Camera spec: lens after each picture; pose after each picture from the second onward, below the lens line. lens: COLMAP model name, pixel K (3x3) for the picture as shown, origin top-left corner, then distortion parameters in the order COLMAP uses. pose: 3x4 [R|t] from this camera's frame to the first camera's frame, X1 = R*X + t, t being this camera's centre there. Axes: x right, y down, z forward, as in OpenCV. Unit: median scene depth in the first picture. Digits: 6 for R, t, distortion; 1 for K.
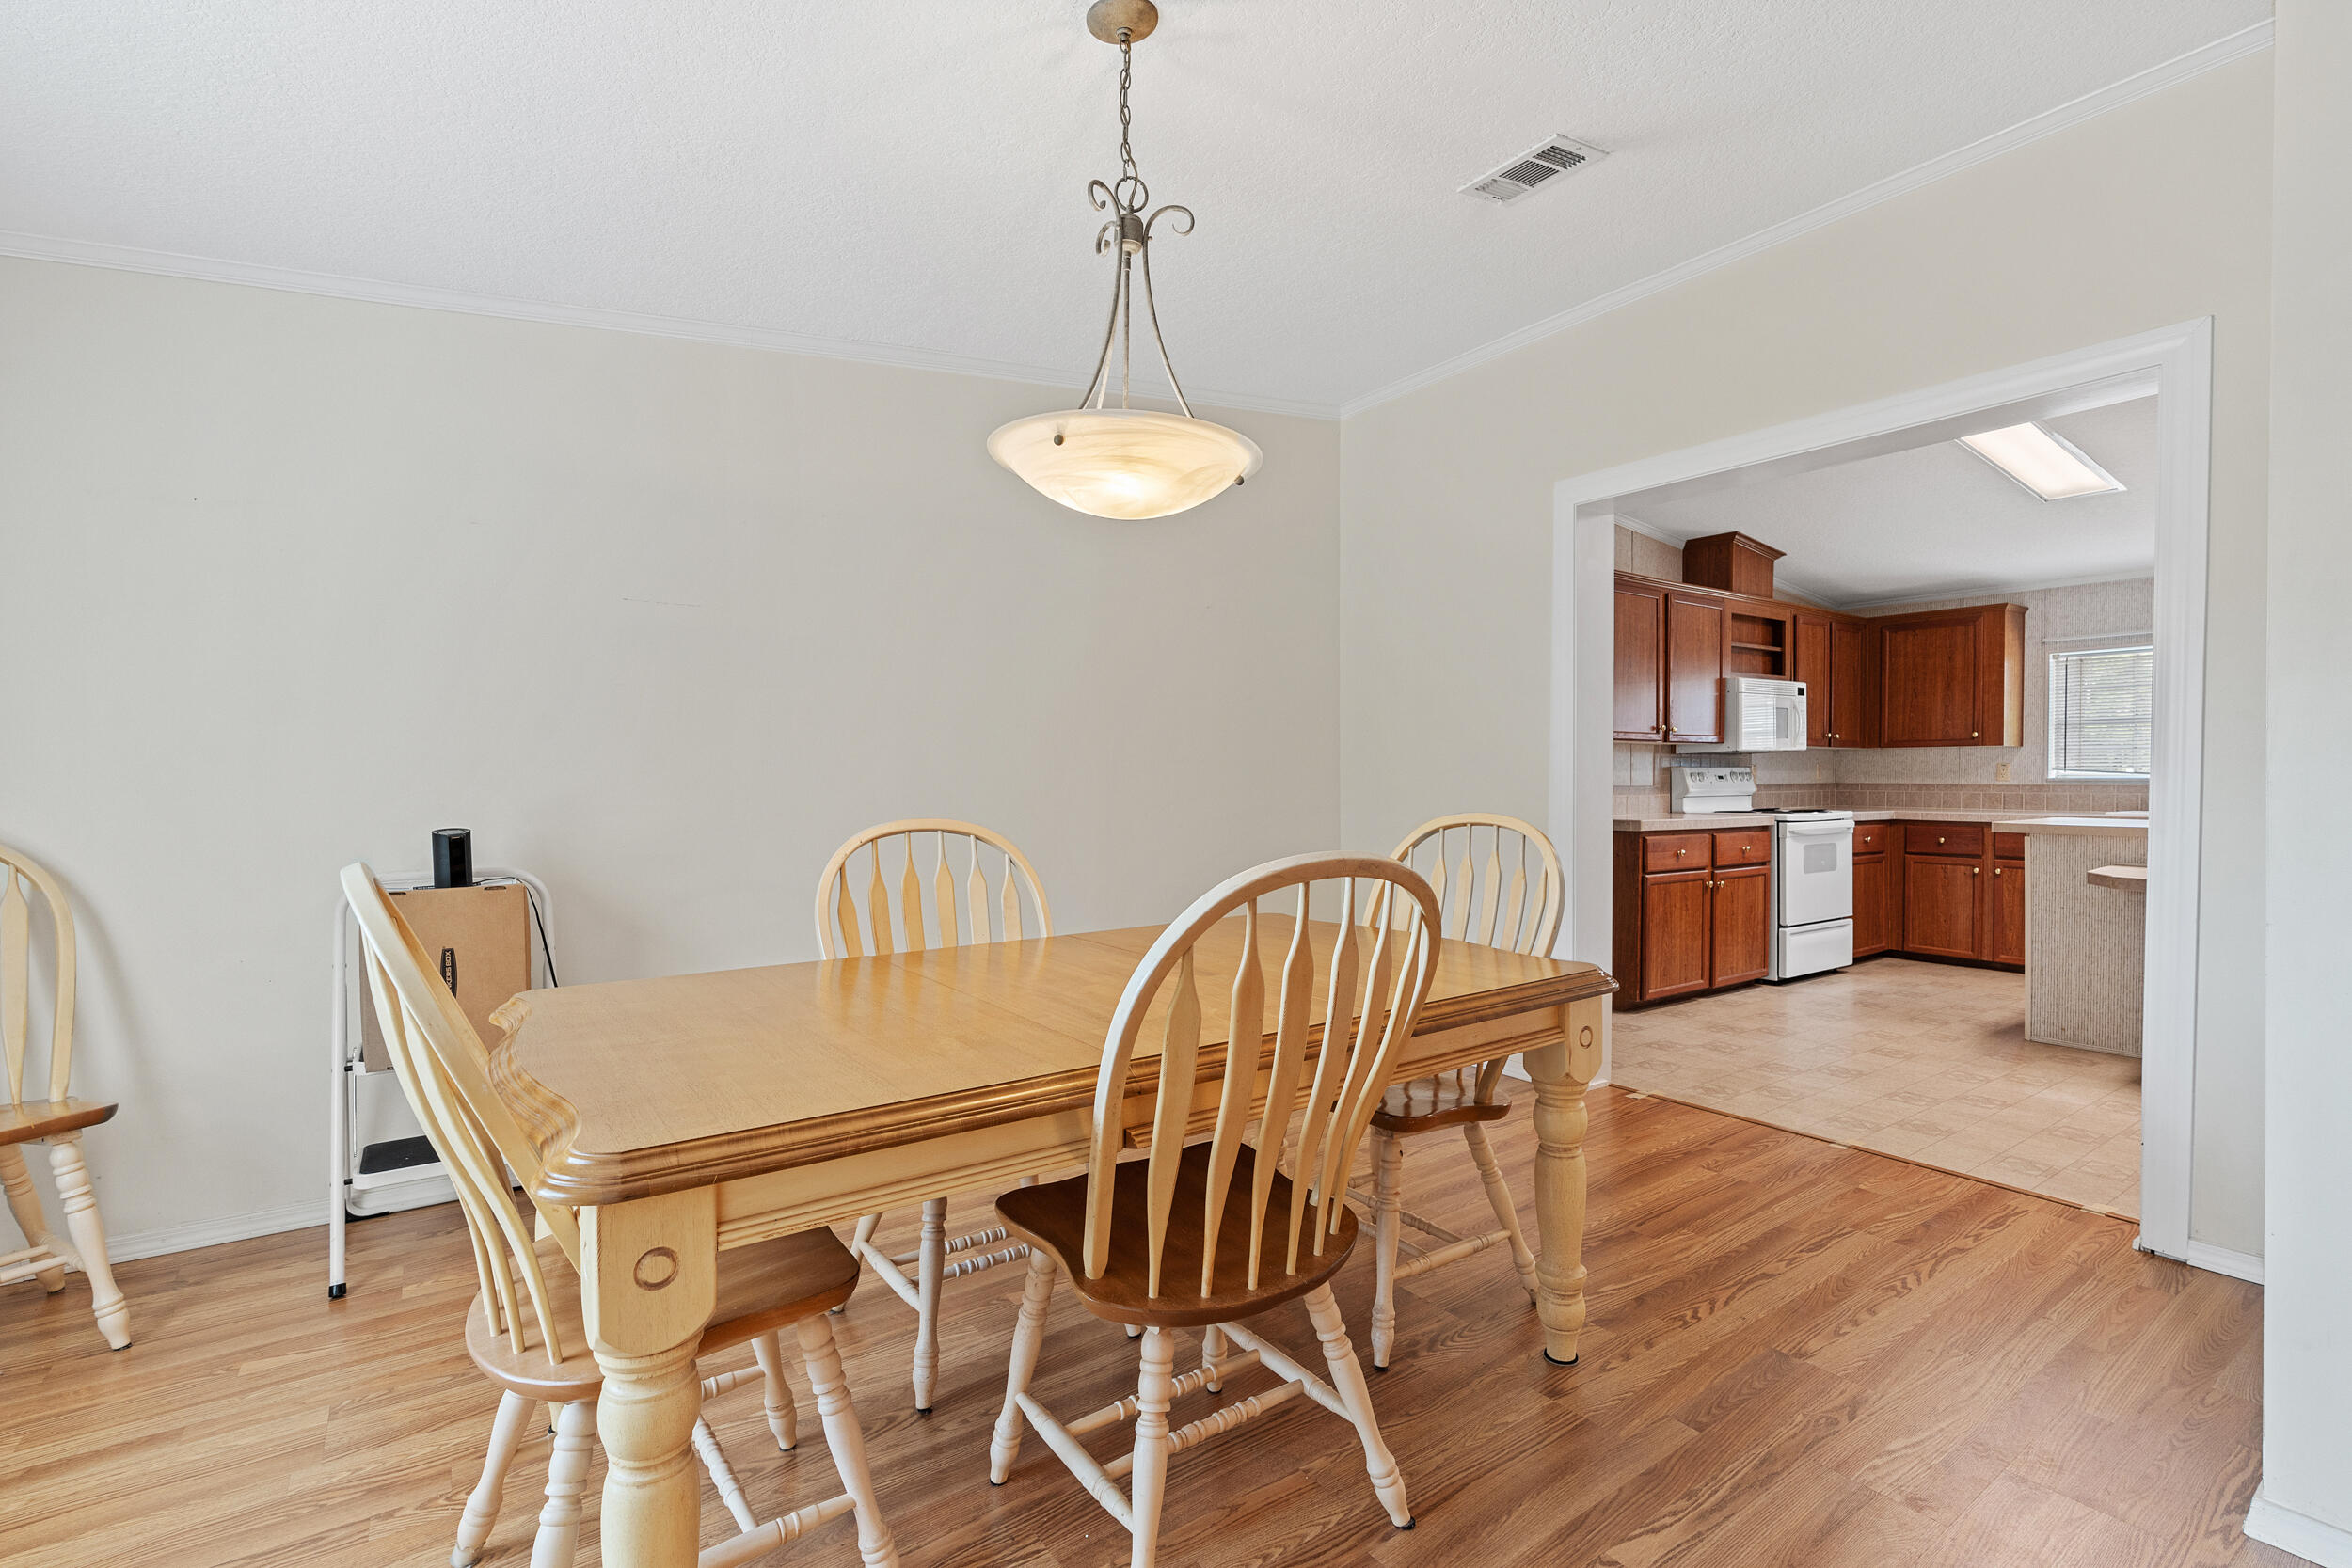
lens RADIAL K [[1080.7, 0, 1175.8], [0, 1080.7, 802.5], [0, 0, 1]] dist [-0.009820, 0.004100]
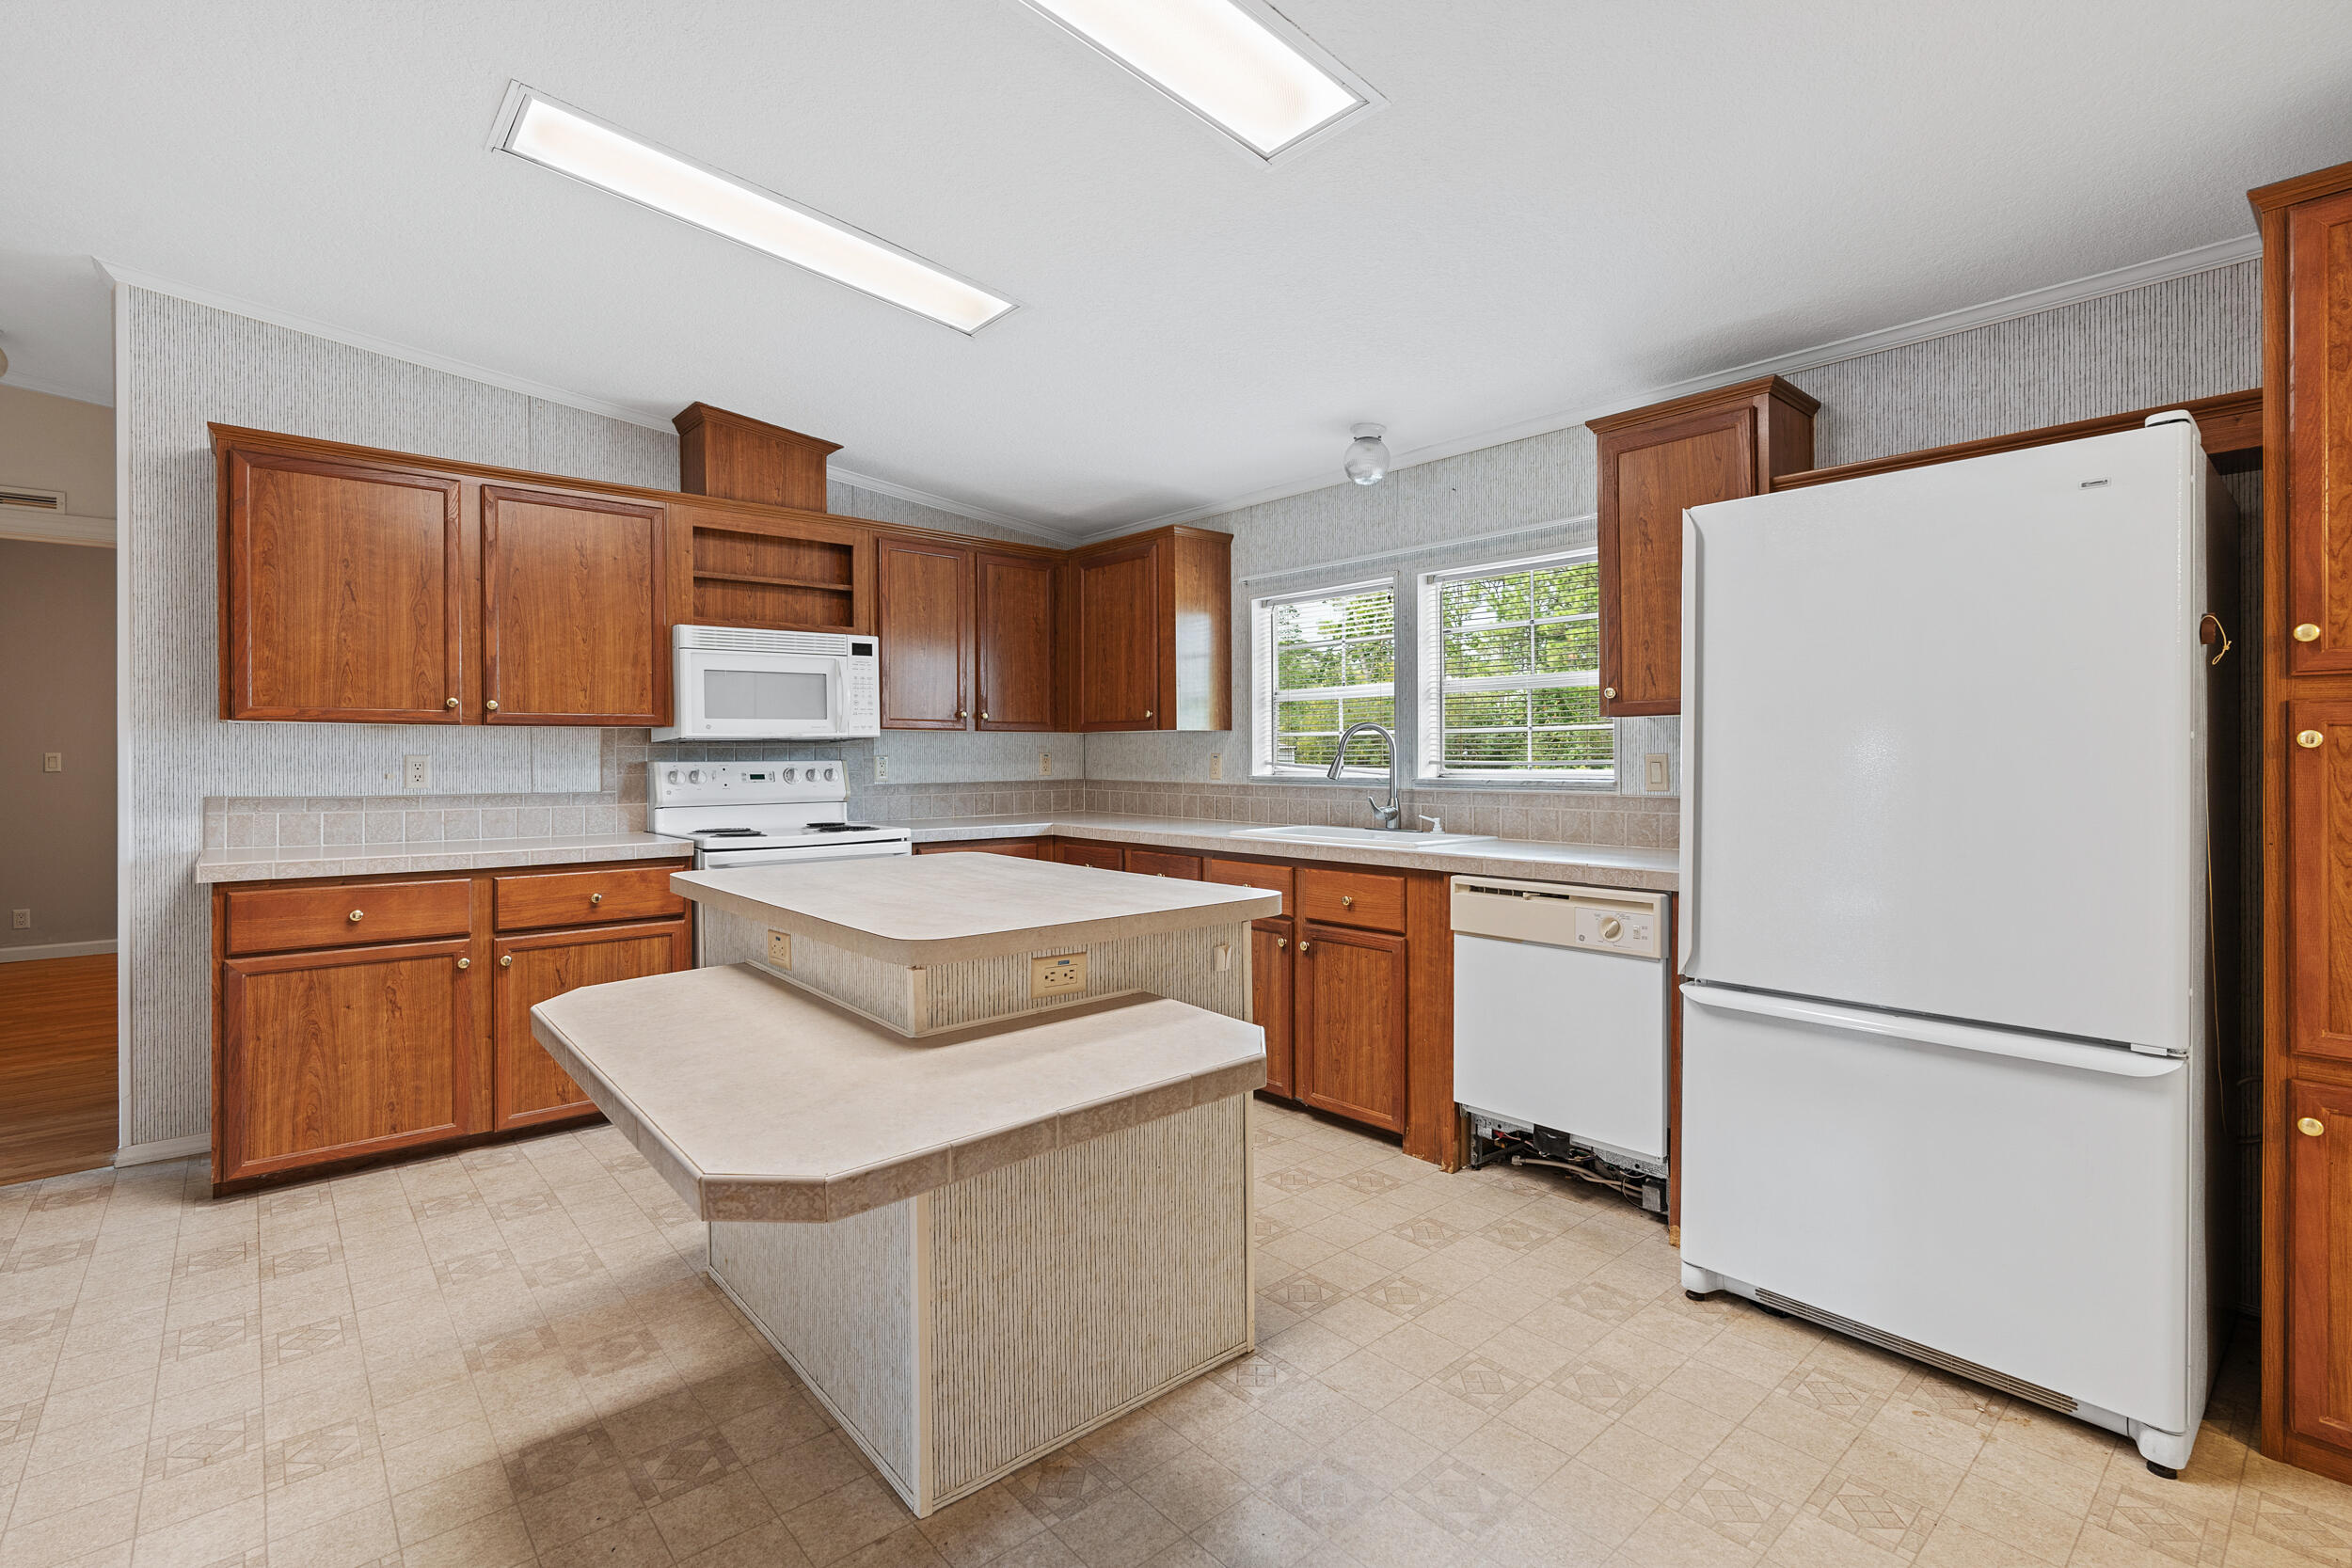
lens RADIAL K [[1080.7, 0, 1189.8], [0, 1080.7, 759.9], [0, 0, 1]] dist [-0.009820, 0.004100]
pose [[0.994177, -0.001325, 0.107756, 0.719077], [0.003282, 0.999833, -0.017990, -0.021167], [-0.107714, 0.018239, 0.994015, 0.309332]]
